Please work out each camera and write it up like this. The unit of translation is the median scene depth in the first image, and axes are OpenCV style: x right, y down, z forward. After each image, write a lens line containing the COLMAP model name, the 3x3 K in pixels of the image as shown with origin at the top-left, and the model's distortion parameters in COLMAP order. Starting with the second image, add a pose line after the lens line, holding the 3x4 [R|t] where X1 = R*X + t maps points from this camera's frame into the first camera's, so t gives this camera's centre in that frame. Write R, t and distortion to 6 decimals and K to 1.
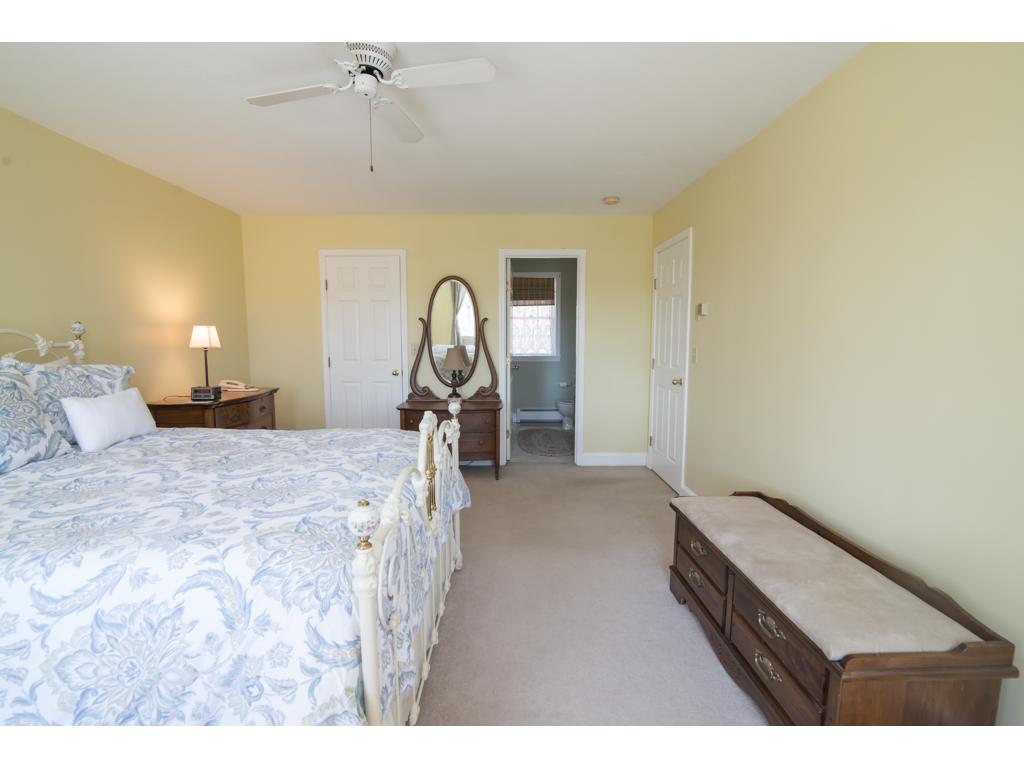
lens RADIAL K [[473.6, 0, 515.0], [0, 473.6, 387.6], [0, 0, 1]] dist [-0.020706, 0.000900]
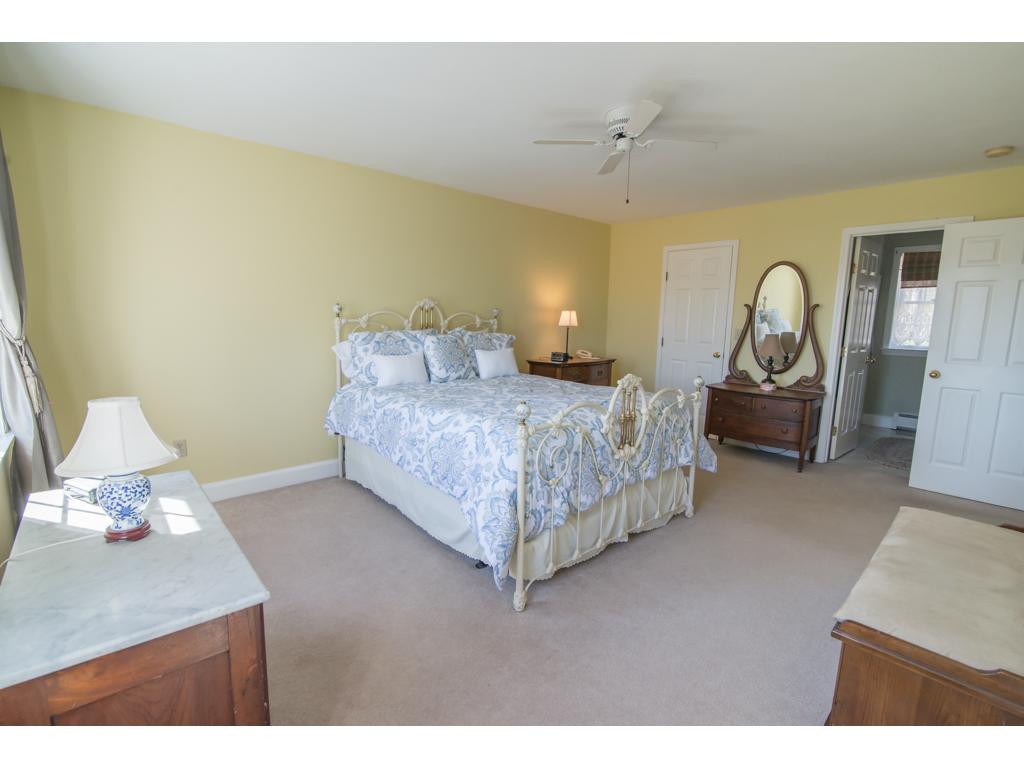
lens RADIAL K [[473.6, 0, 504.9], [0, 473.6, 387.1], [0, 0, 1]] dist [-0.020706, 0.000900]
pose [[0.665388, 0.121415, -0.736558, 0.321452], [-0.096450, 0.992397, 0.076457, 0.009057], [0.740241, 0.020168, 0.672039, -0.121488]]
